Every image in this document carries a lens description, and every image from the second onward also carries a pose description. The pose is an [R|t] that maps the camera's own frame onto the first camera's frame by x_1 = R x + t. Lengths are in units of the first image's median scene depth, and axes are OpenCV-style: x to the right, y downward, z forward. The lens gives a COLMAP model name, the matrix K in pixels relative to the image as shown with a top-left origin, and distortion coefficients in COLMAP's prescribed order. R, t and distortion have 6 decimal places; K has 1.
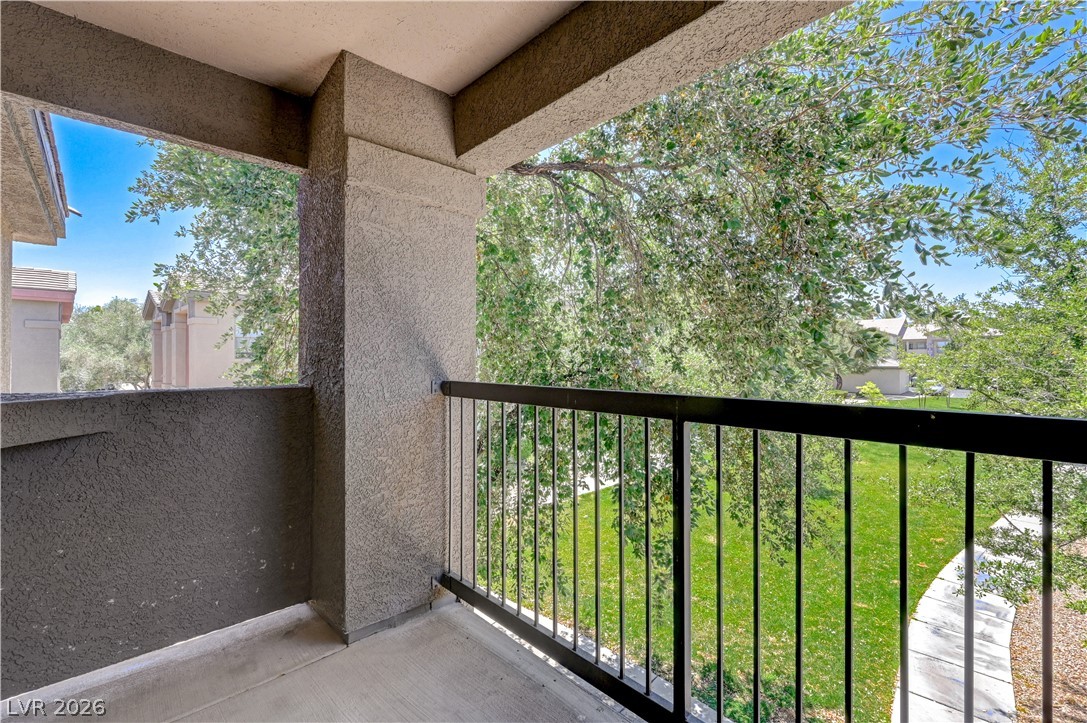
lens RADIAL K [[470.0, 0, 550.4], [0, 470.0, 374.9], [0, 0, 1]] dist [0.003205, 0.000849]
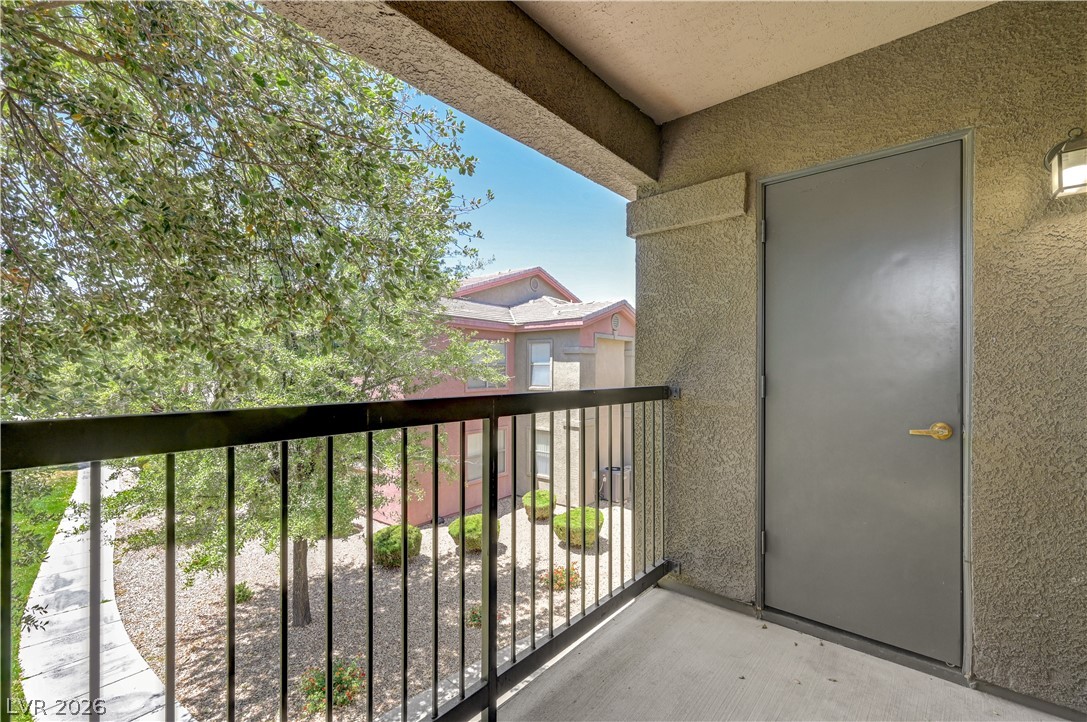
lens RADIAL K [[470.0, 0, 550.4], [0, 470.0, 374.4], [0, 0, 1]] dist [0.003205, 0.000849]
pose [[-0.117572, -0.006216, 0.993045, -0.690172], [0.019962, 0.999764, 0.008621, -0.013868], [-0.992864, 0.020837, -0.117421, 0.763622]]
